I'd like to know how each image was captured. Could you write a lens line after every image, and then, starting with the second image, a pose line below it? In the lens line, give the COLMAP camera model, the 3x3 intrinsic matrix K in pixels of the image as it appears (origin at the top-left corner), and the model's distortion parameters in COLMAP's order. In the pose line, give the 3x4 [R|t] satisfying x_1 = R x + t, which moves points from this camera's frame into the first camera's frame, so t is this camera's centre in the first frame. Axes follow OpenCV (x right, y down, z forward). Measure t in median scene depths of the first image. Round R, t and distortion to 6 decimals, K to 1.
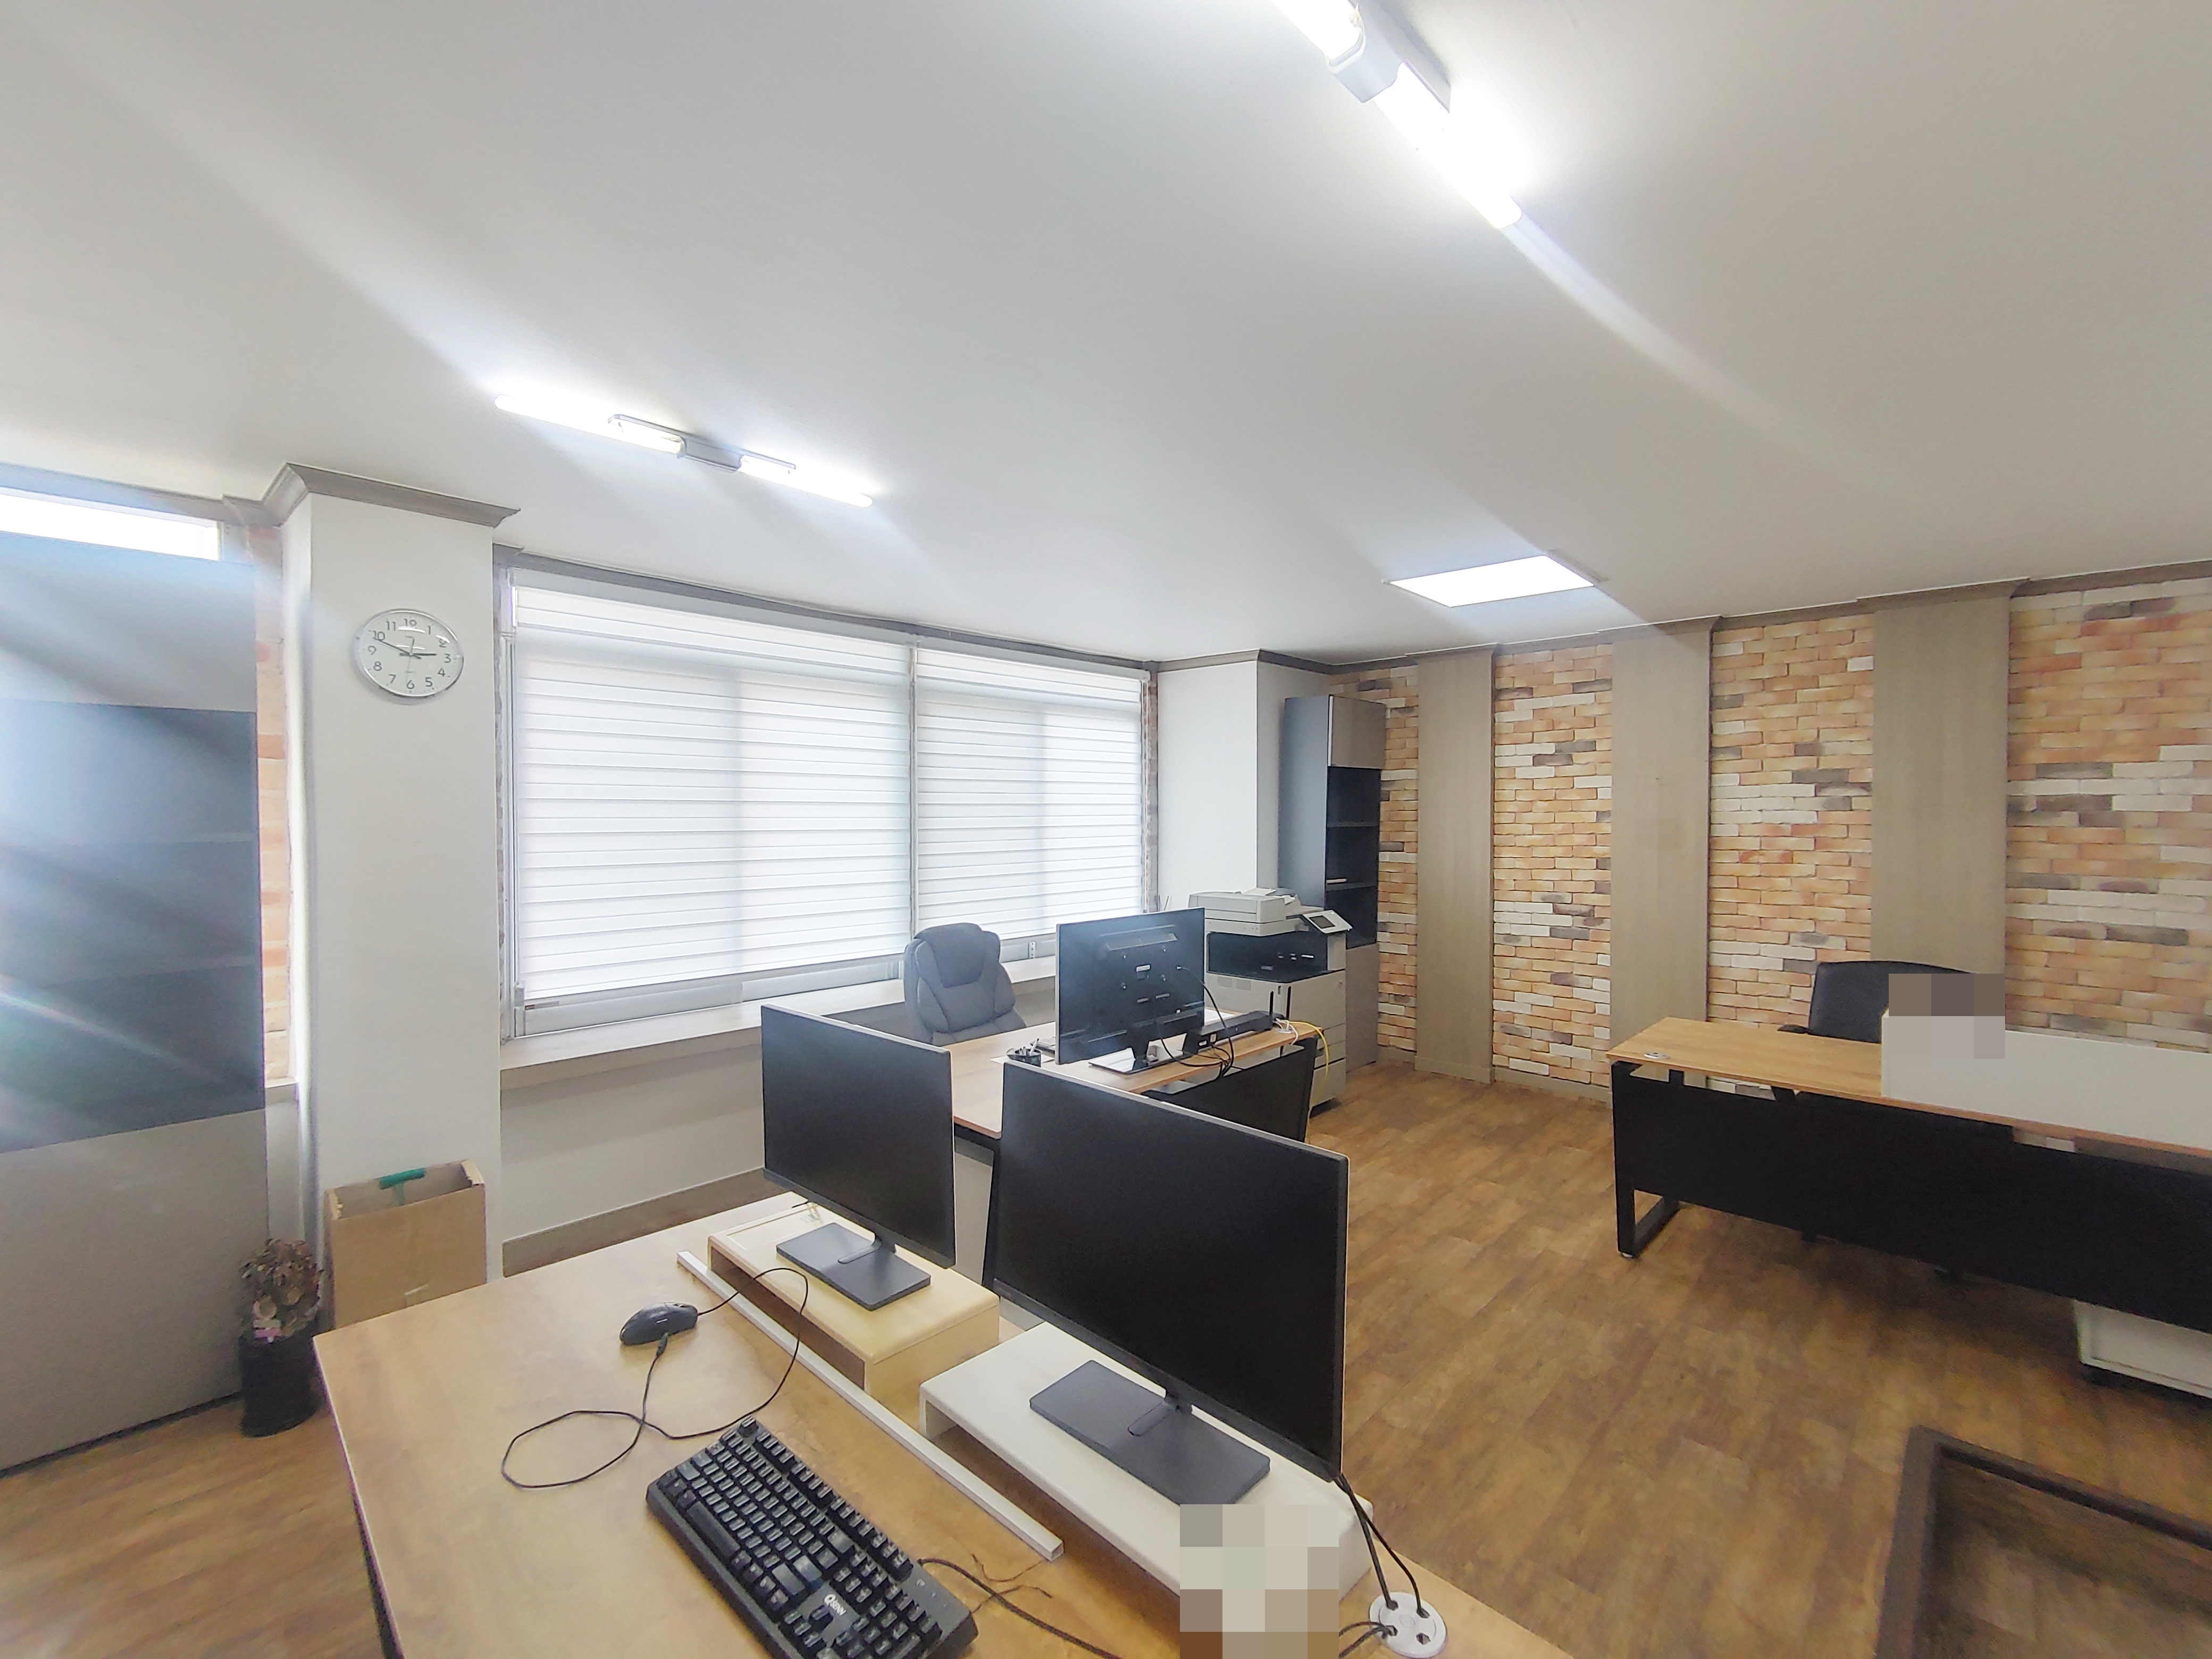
lens RADIAL K [[937.2, 0, 1106.0], [0, 937.2, 829.5], [0, 0, 1]] dist [-0.001017, 0.000025]
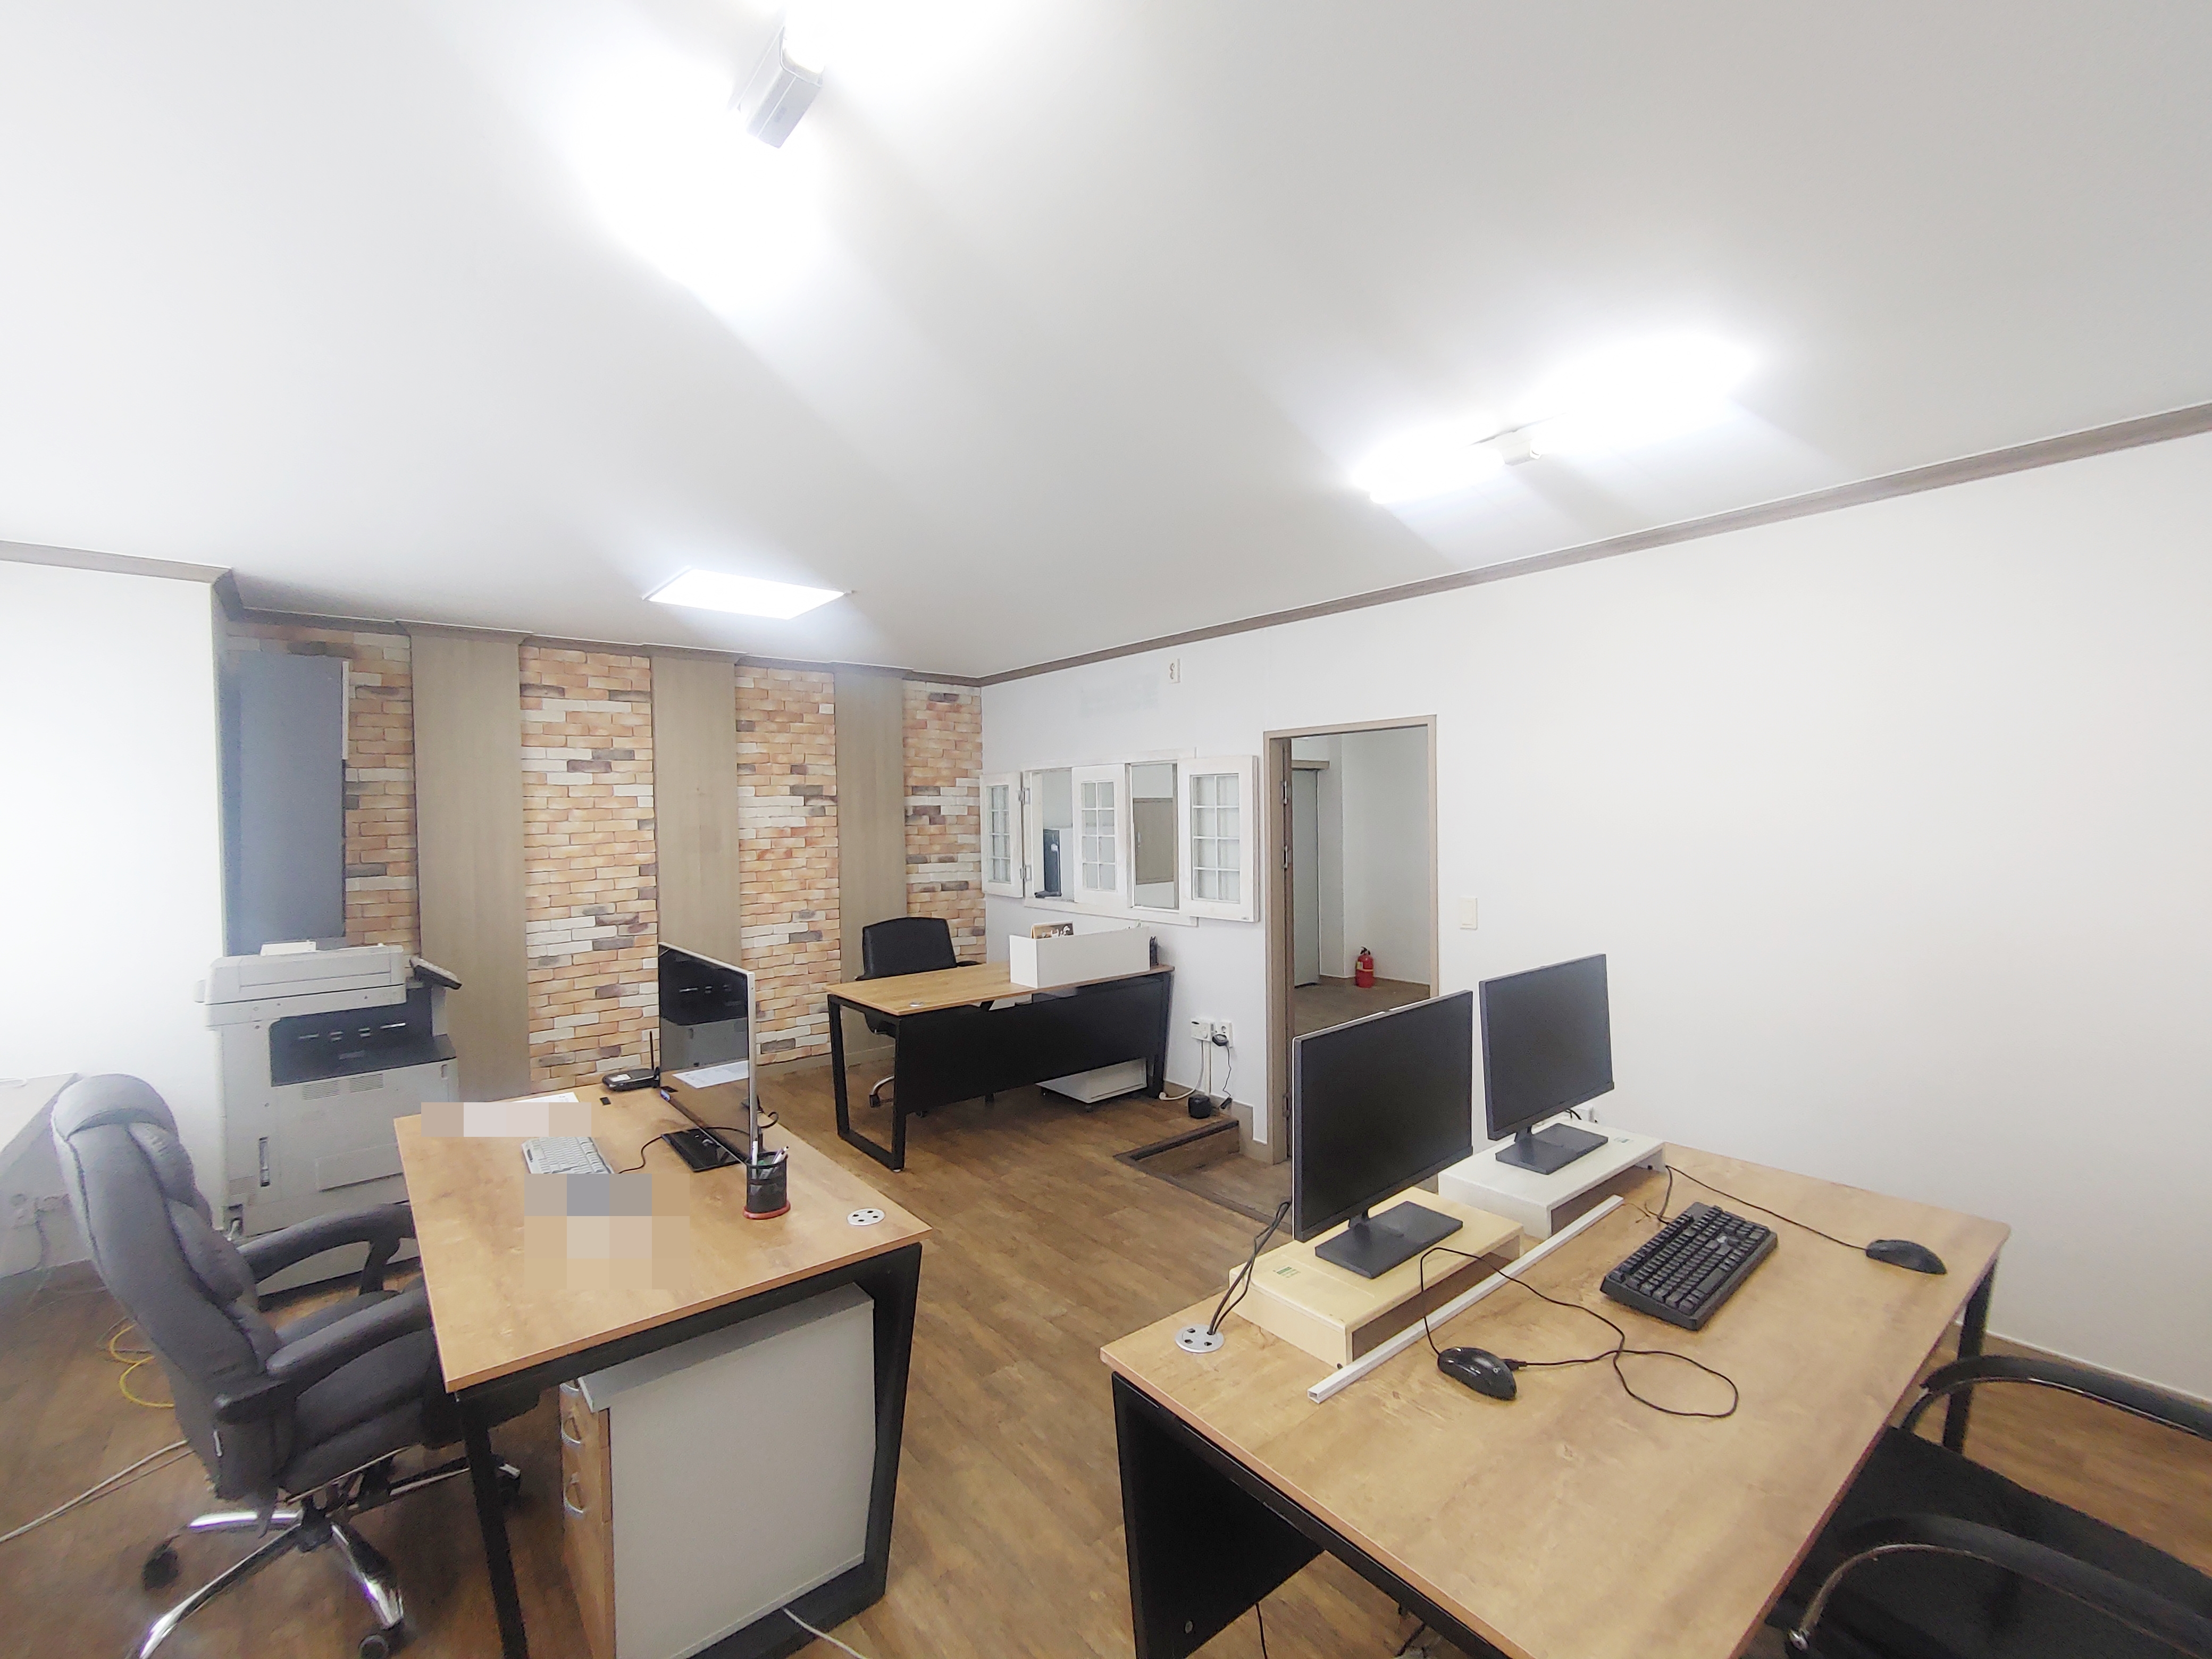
lens RADIAL K [[937.2, 0, 1106.0], [0, 937.2, 829.5], [0, 0, 1]] dist [-0.001017, 0.000025]
pose [[0.113499, -0.020304, 0.993331, -0.516278], [0.031968, 0.999348, 0.016775, -0.011116], [-0.993024, 0.029851, 0.114074, 0.451932]]
